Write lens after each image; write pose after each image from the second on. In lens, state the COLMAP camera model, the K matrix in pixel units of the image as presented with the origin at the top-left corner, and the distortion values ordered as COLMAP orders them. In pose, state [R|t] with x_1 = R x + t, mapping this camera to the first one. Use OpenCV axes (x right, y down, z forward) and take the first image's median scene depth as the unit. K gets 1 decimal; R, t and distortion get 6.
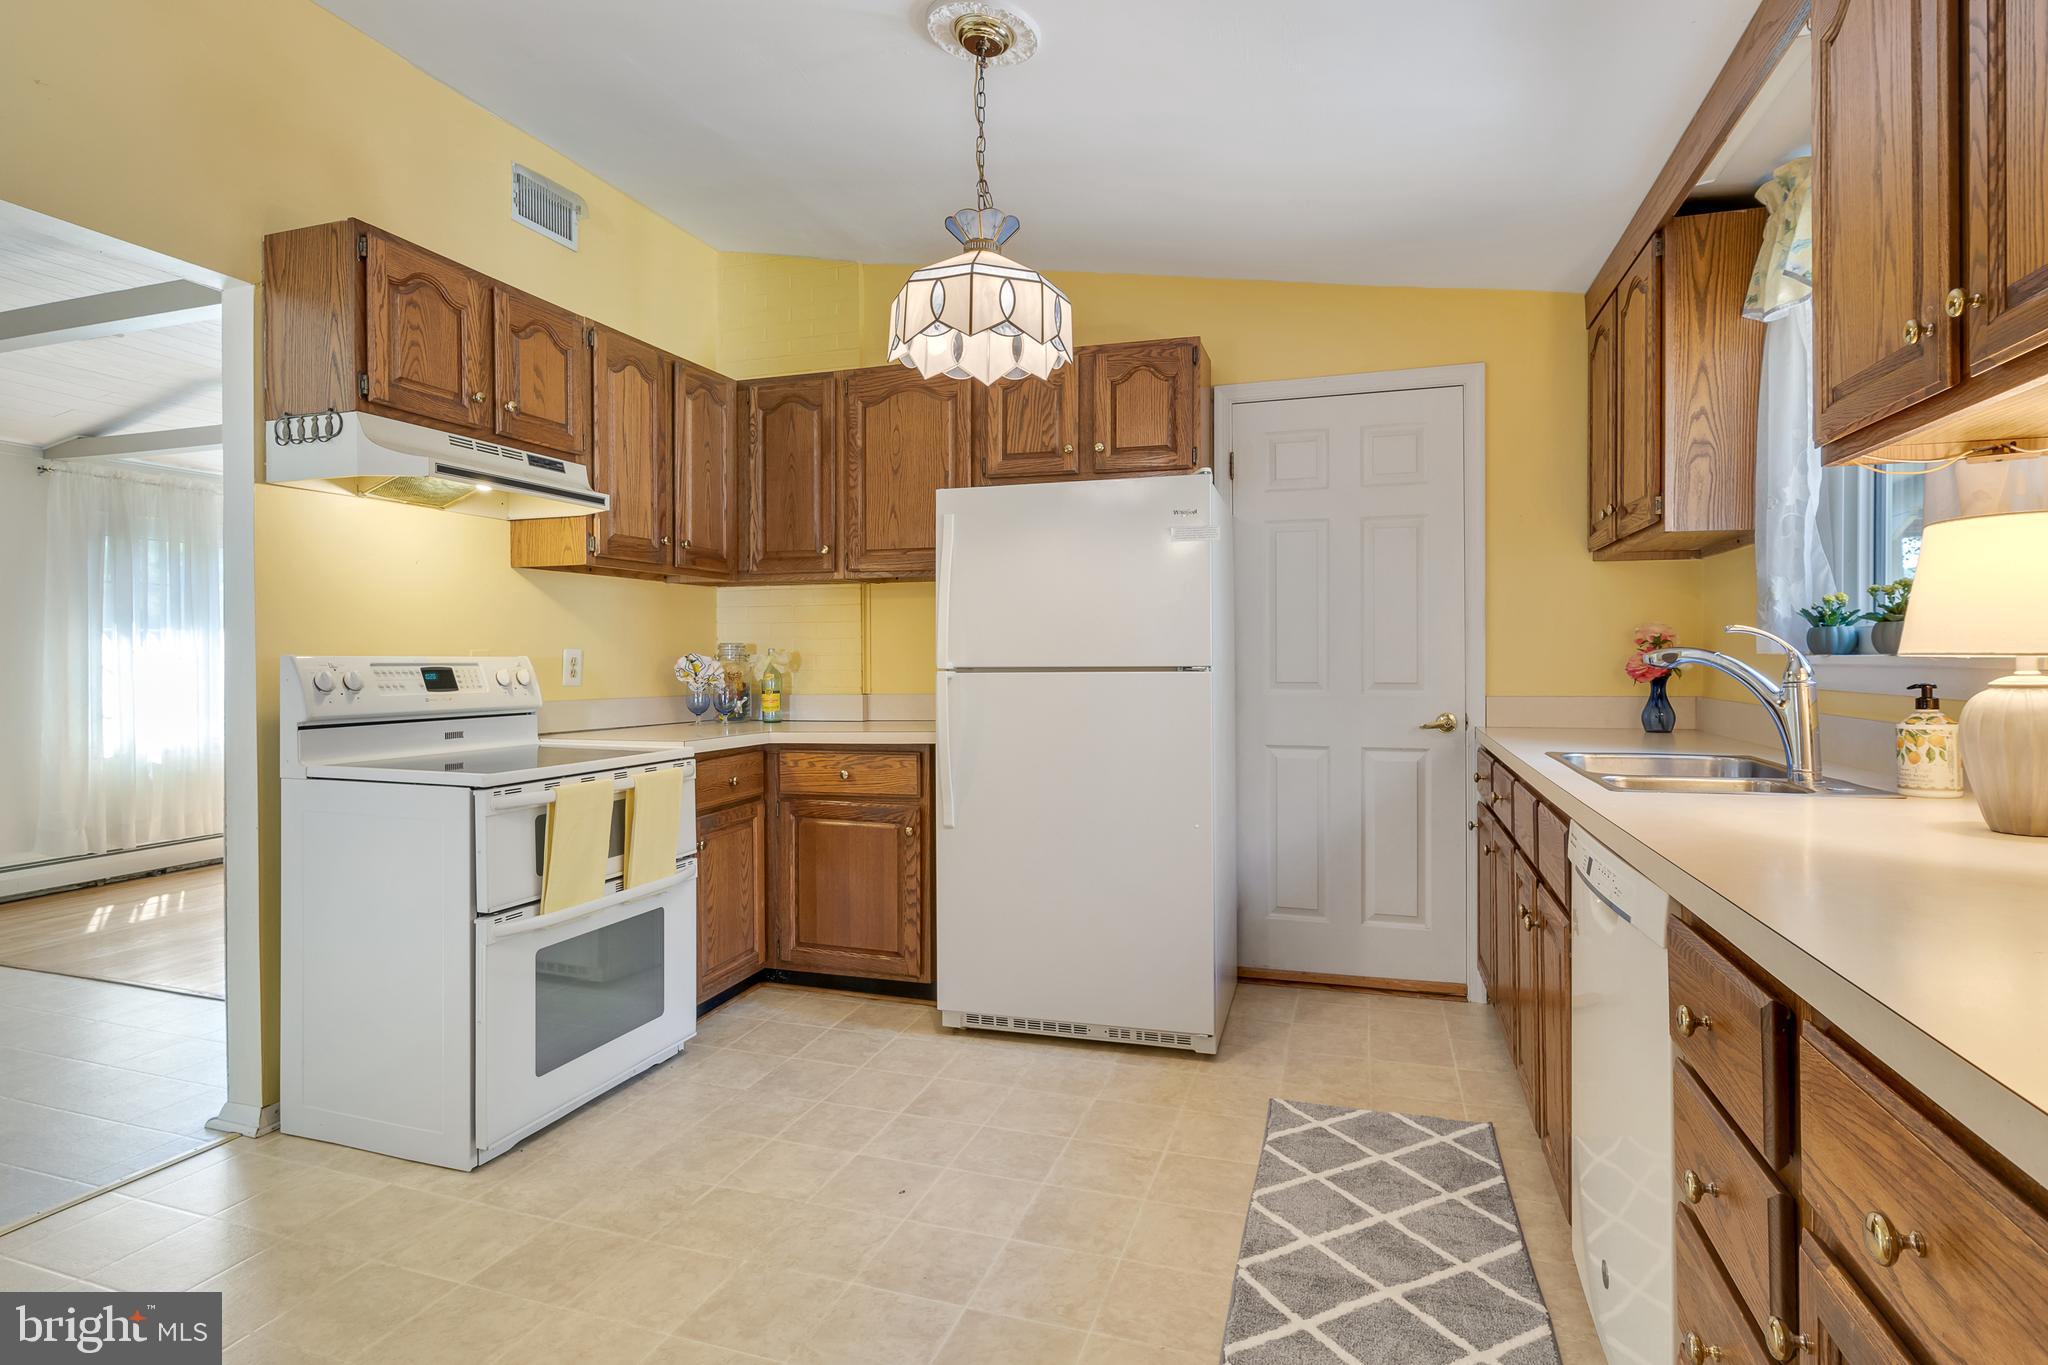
lens RADIAL K [[1030.2, 0, 1022.5], [0, 1030.2, 655.0], [0, 0, 1]] dist [-0.004973, -0.000165]
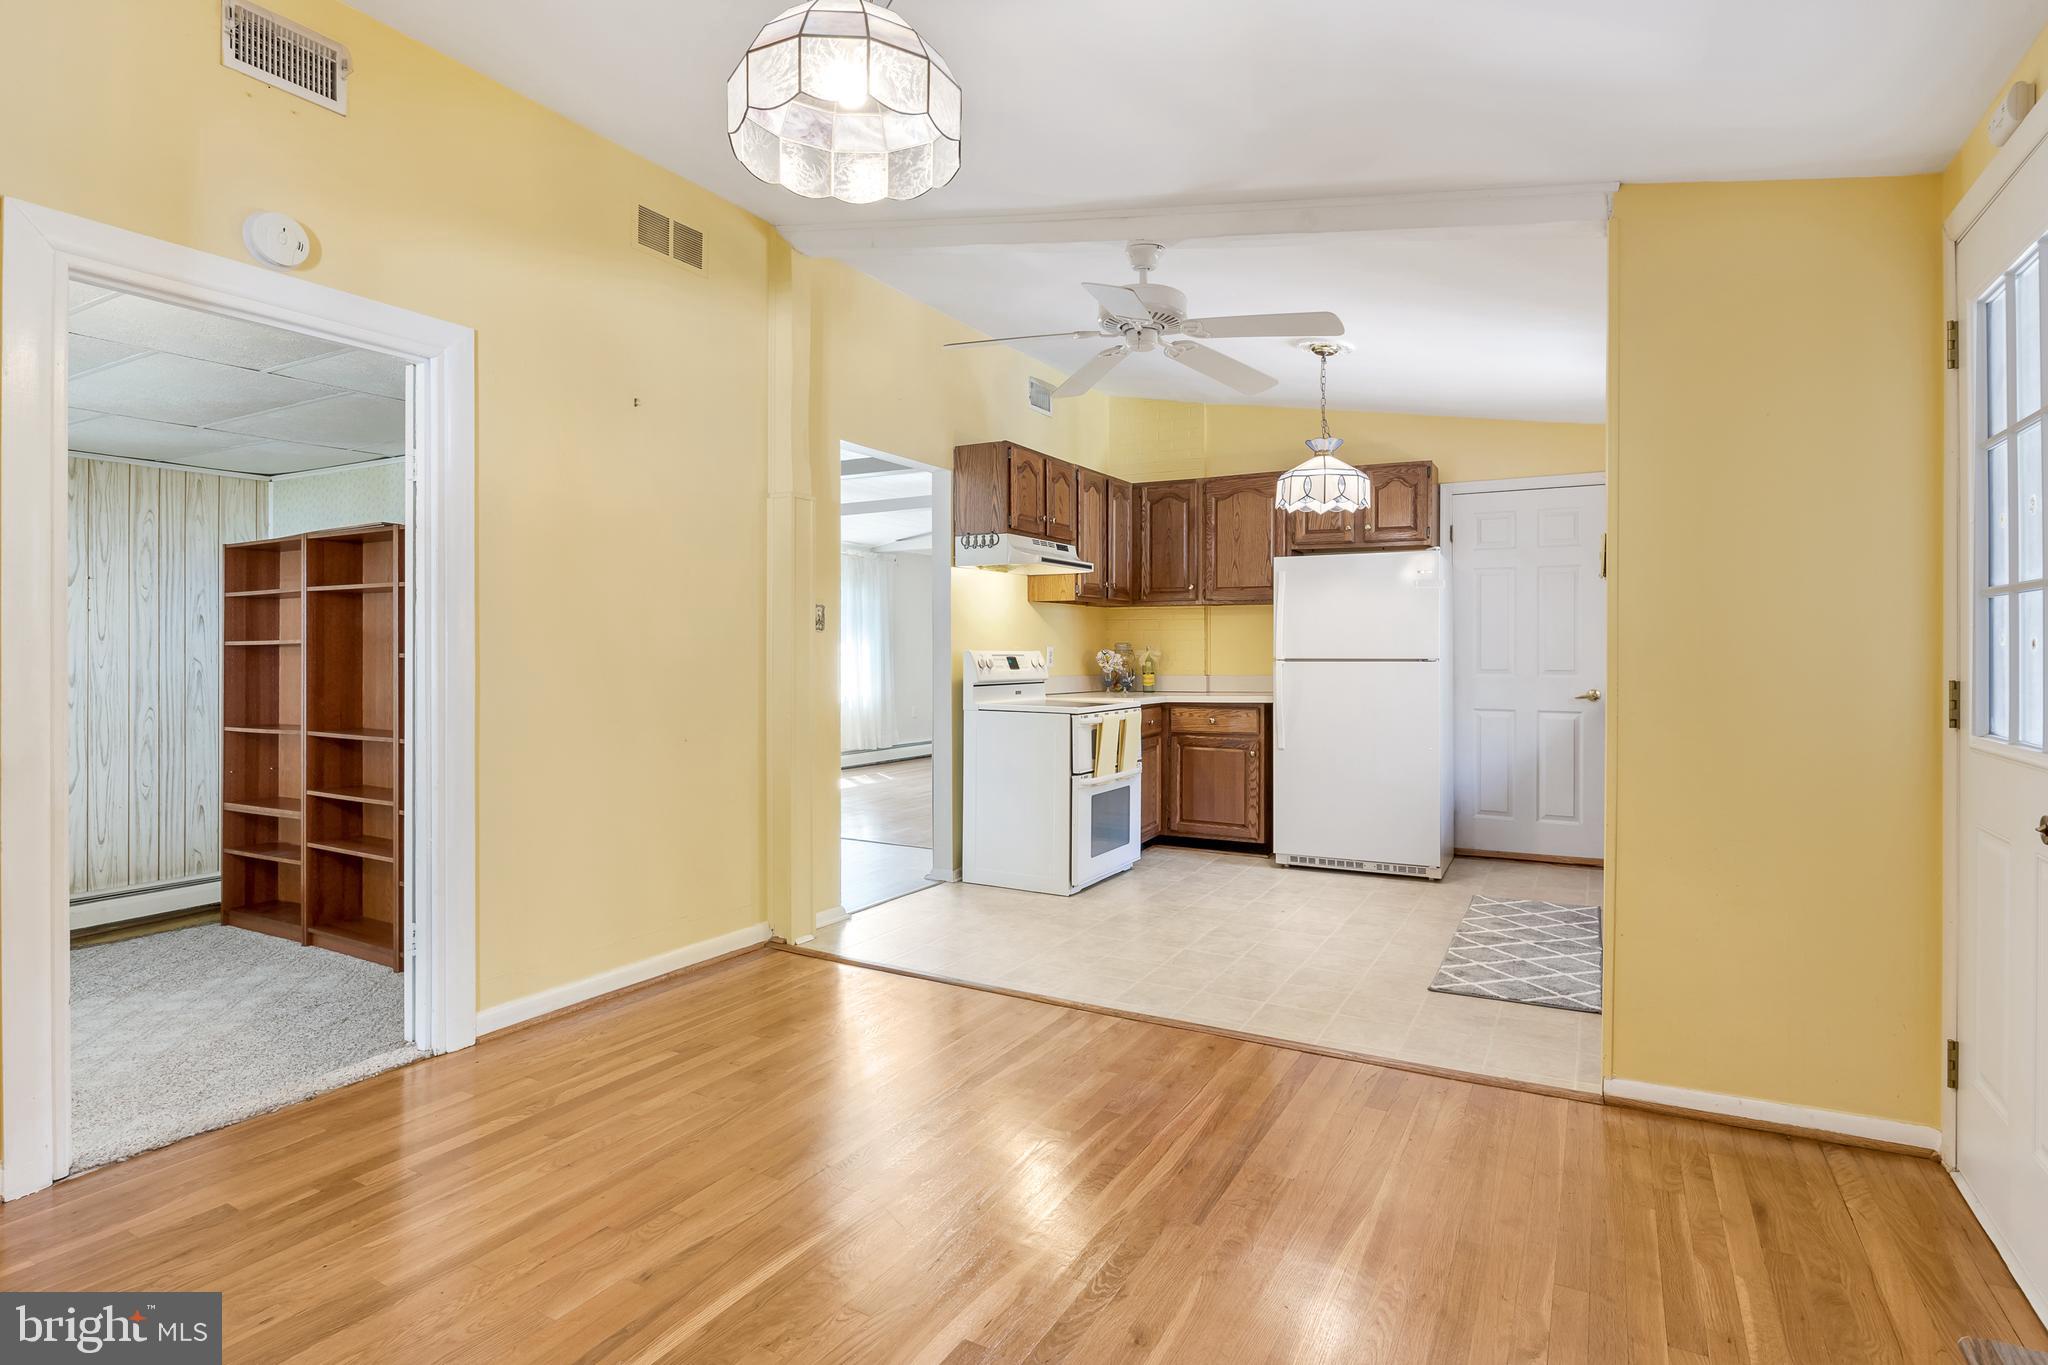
lens RADIAL K [[1036.2, 0, 1022.9], [0, 1036.2, 647.7], [0, 0, 1]] dist [-0.002783, 0.000263]
pose [[0.982602, 0.005036, -0.185653, -0.177702], [-0.004722, 0.999987, 0.002133, -0.008439], [0.185661, -0.001219, 0.982613, -0.825125]]
